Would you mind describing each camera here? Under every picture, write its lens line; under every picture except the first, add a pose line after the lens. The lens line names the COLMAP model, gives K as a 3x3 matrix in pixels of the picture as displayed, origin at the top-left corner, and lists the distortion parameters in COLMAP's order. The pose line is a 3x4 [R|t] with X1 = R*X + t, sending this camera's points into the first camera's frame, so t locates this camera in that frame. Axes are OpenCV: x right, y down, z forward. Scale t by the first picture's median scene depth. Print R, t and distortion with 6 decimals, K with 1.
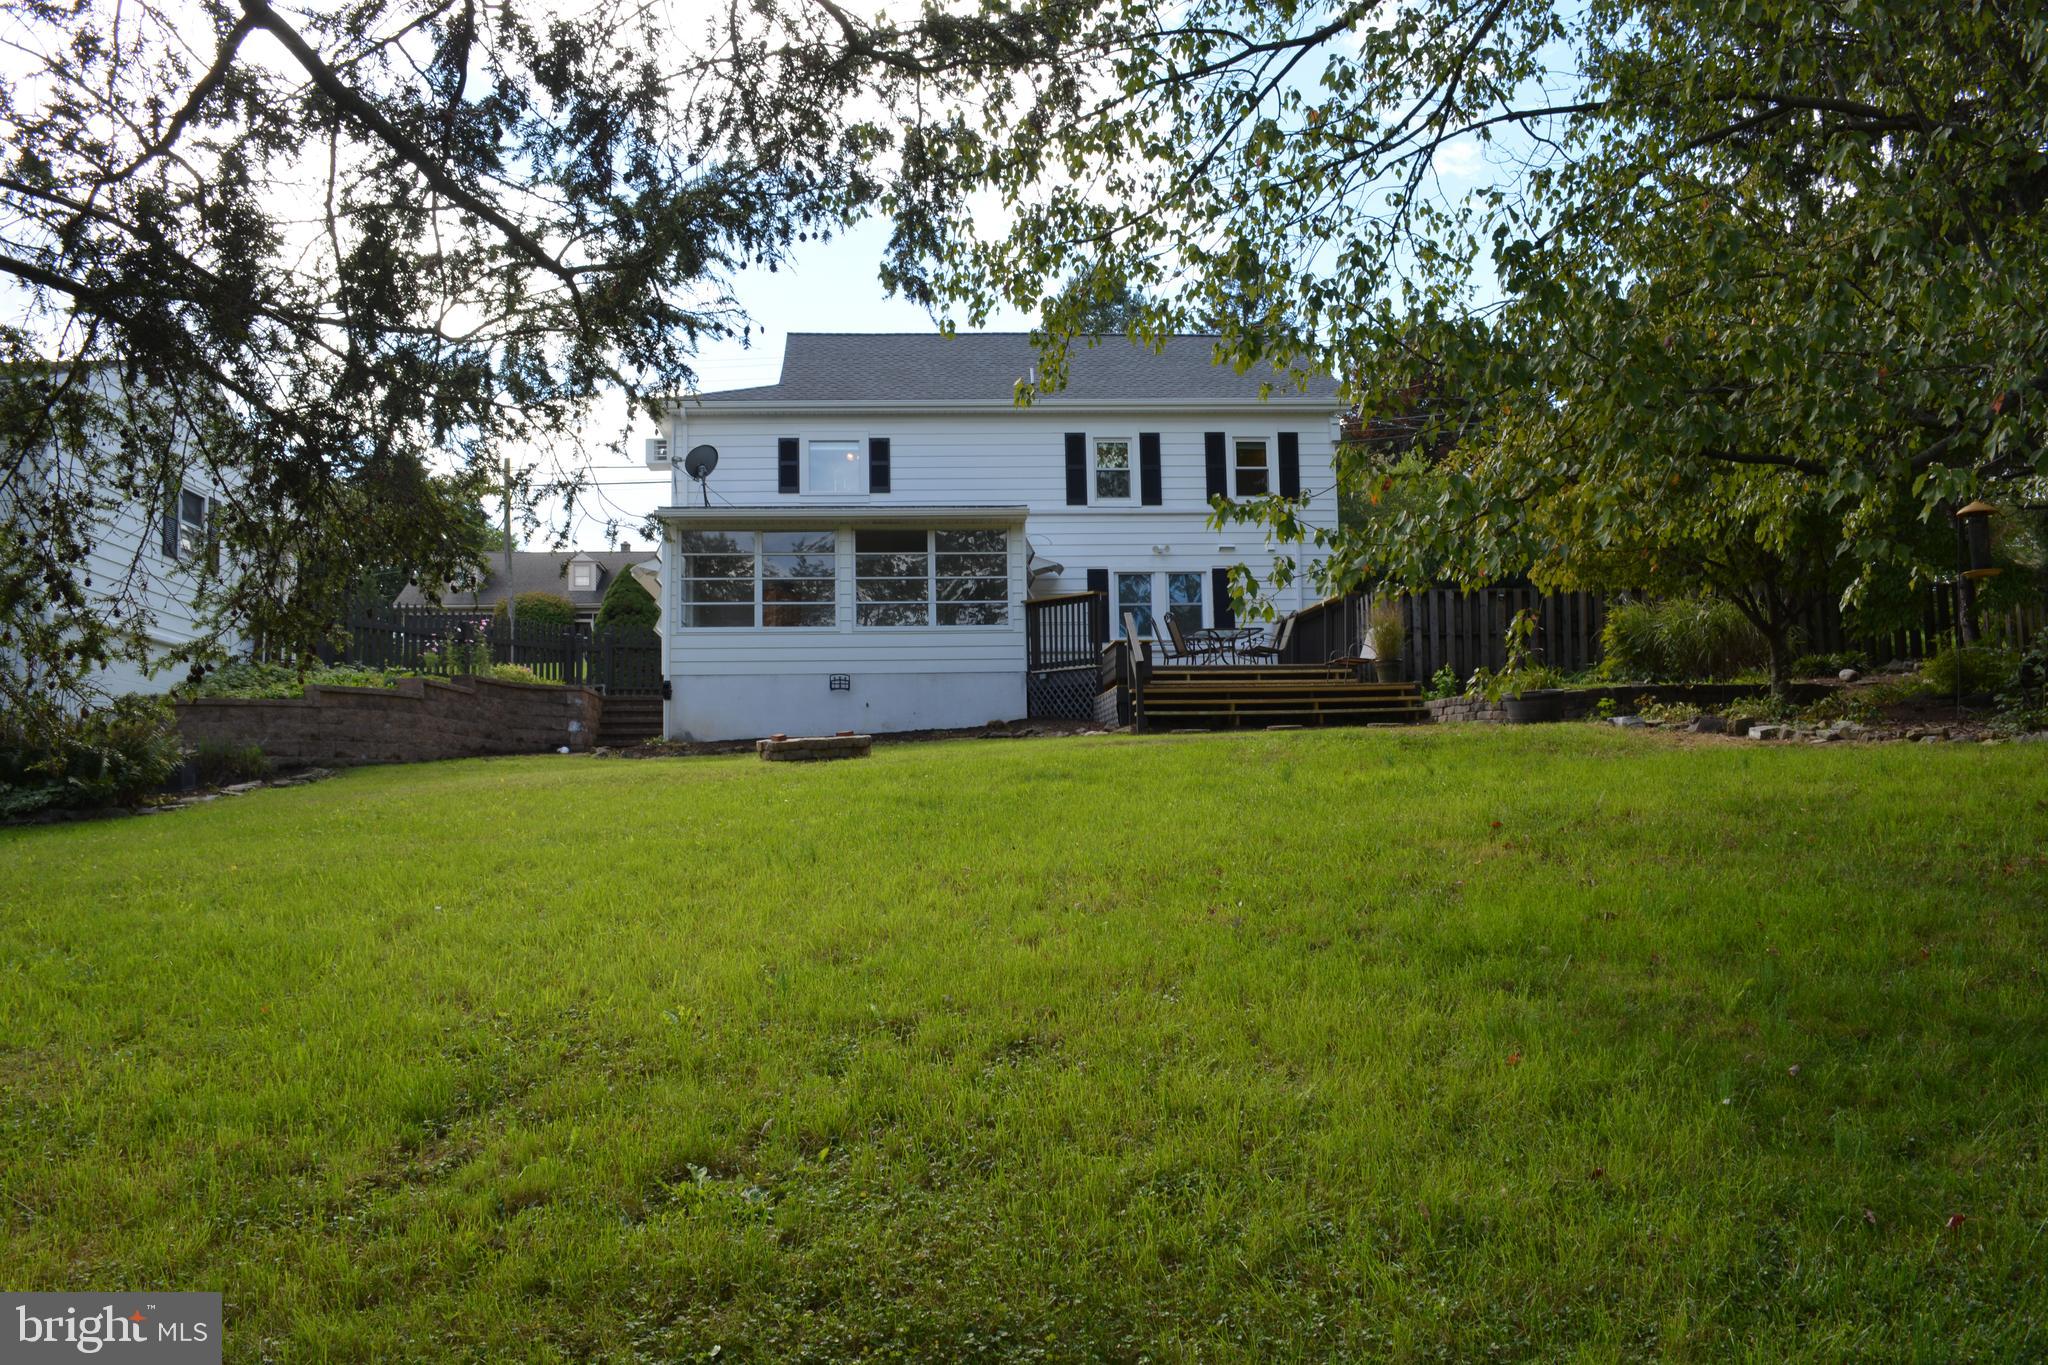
lens RADIAL K [[1569.2, 0, 1027.5], [0, 1569.2, 674.4], [0, 0, 1]] dist [-0.068670, -0.005655]
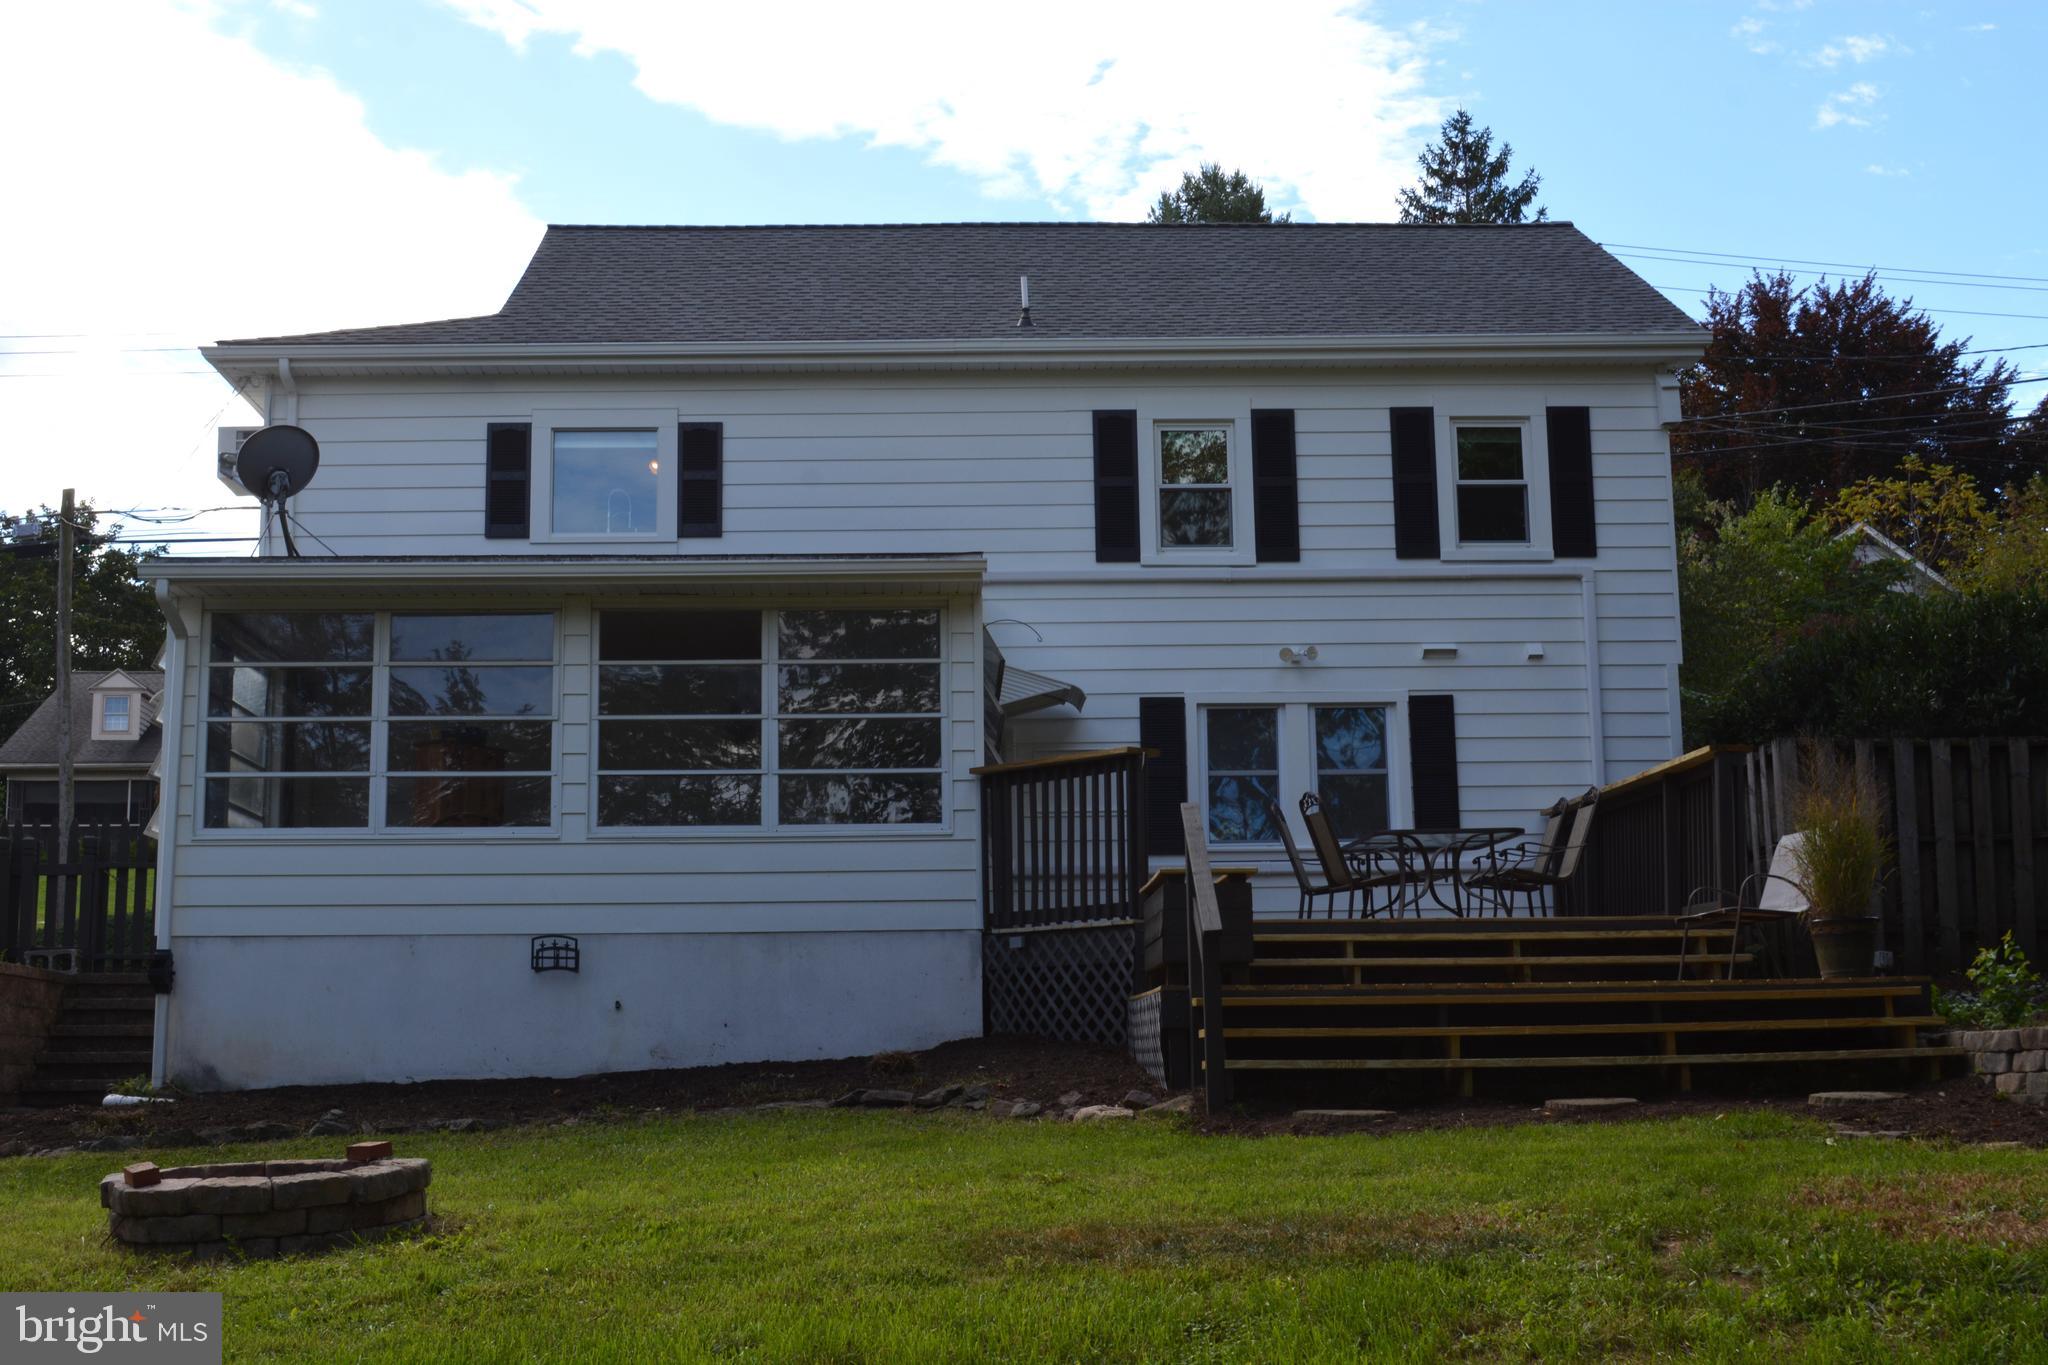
lens RADIAL K [[2485.6, 0, 1022.8], [0, 2485.6, 682.1], [0, 0, 1]] dist [-0.029139, 0.000000]
pose [[0.999053, -0.002902, -0.043414, 0.036447], [-0.000359, 0.997189, -0.074928, -0.016570], [0.043510, 0.074872, 0.996243, 0.267326]]
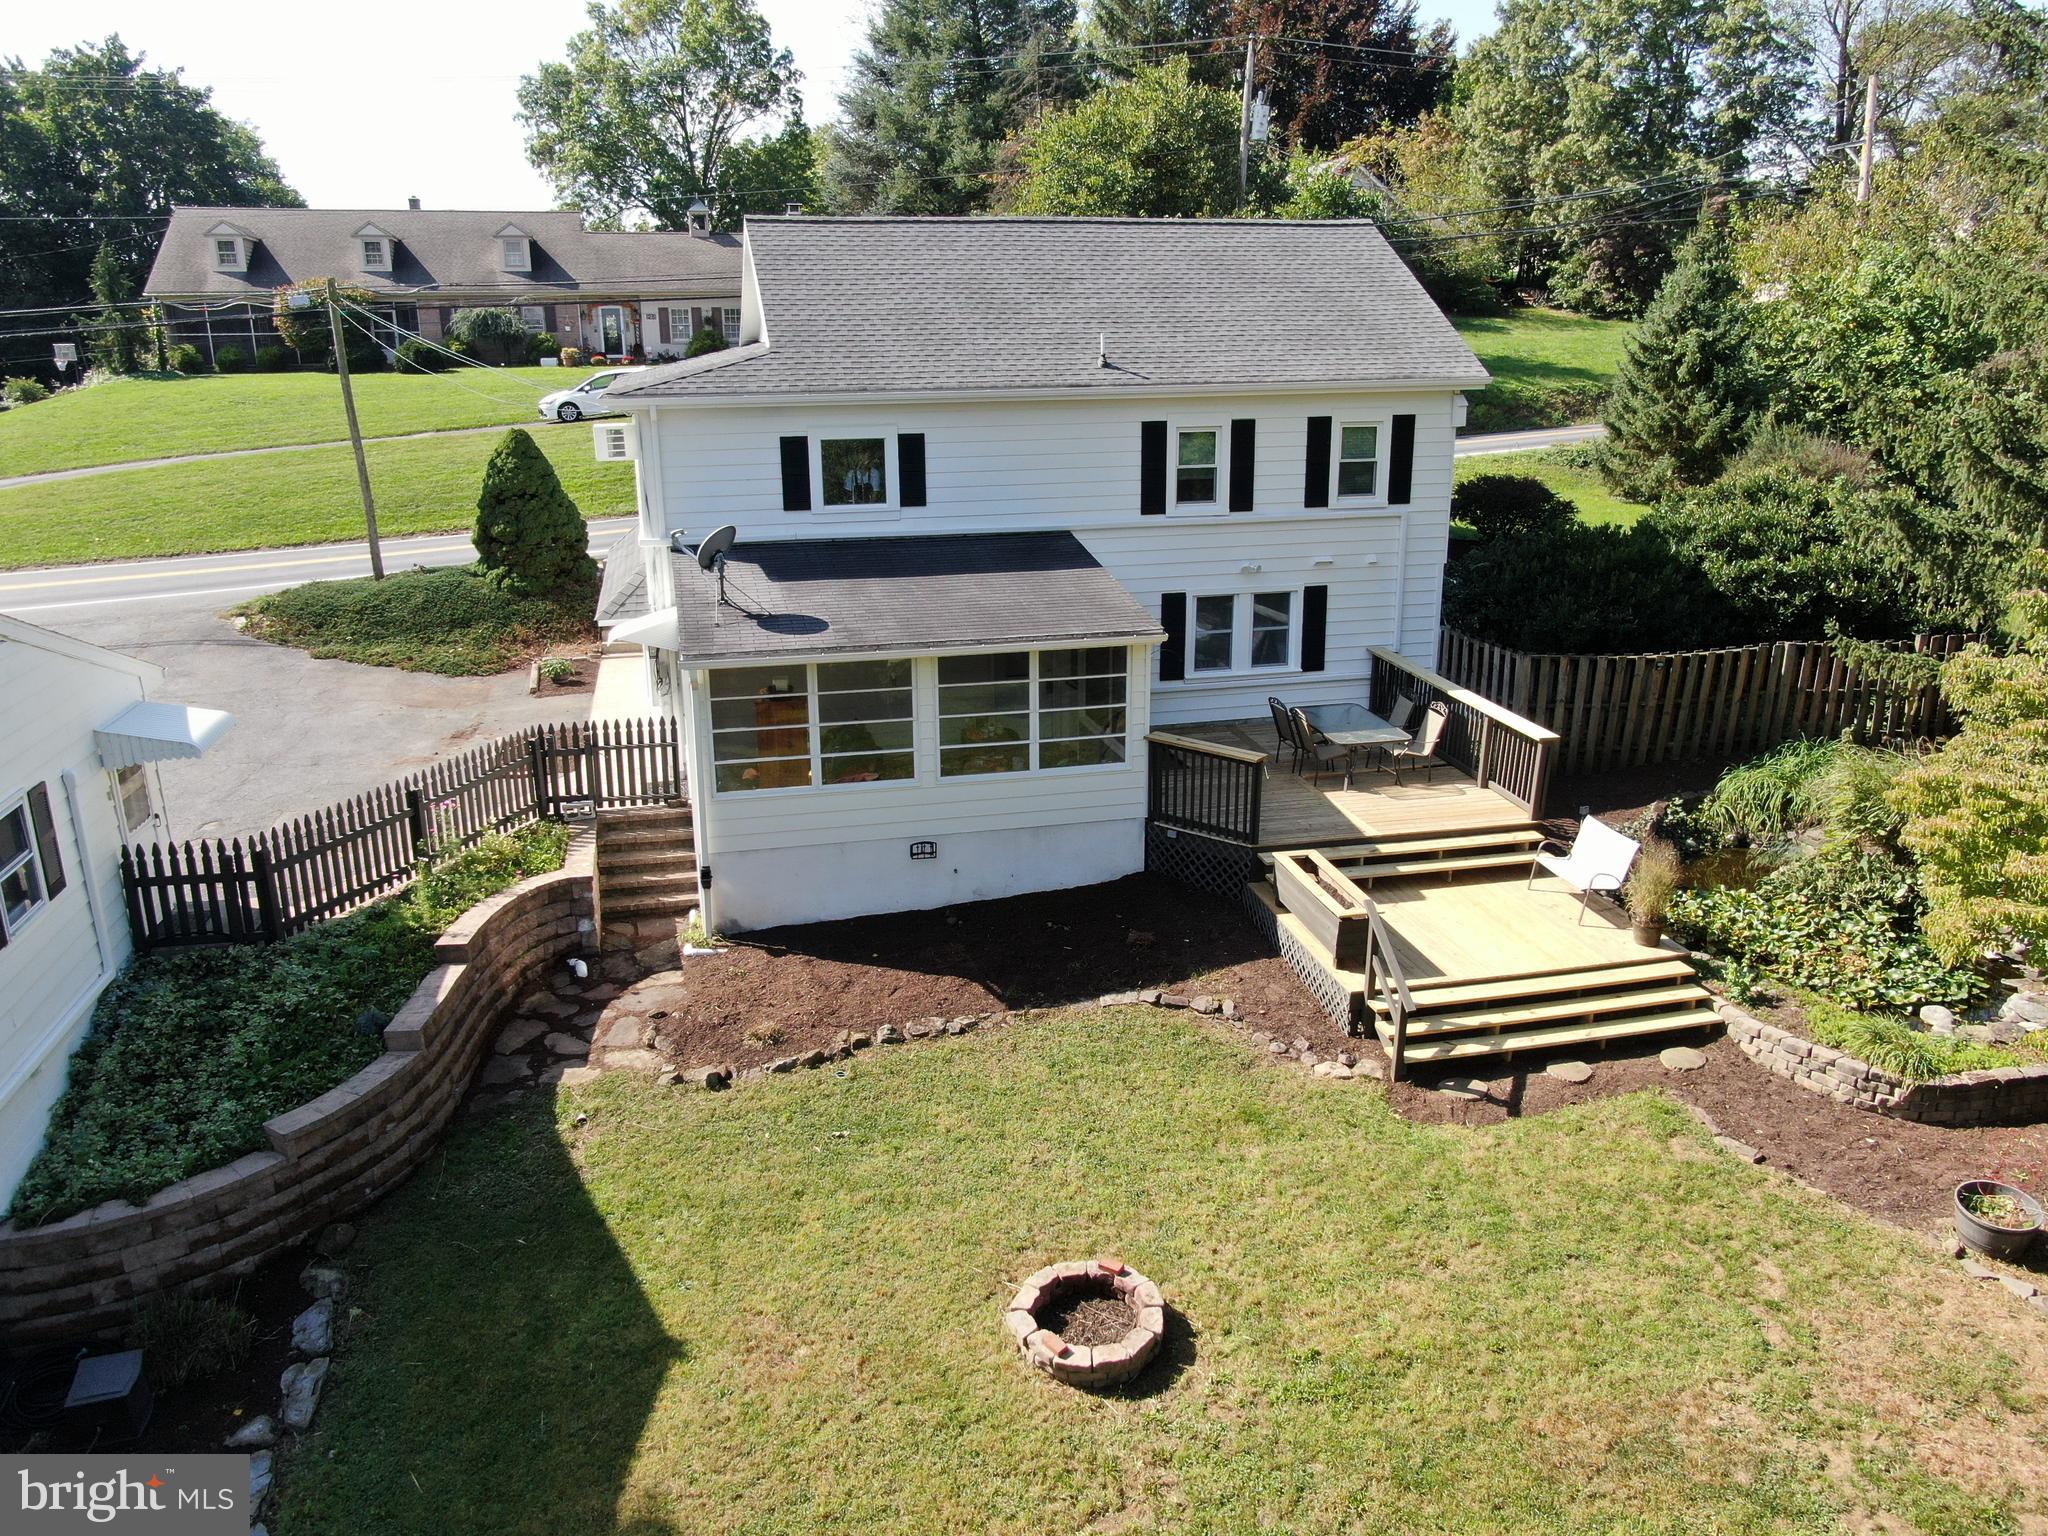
lens RADIAL K [[1456.6, 0, 1032.4], [0, 1456.6, 757.5], [0, 0, 1]] dist [-0.022227, 0.005218]
pose [[0.987634, -0.028867, 0.154097, -0.154869], [-0.027009, 0.936878, 0.348613, -0.259985], [-0.154434, -0.348464, 0.924512, 0.282589]]
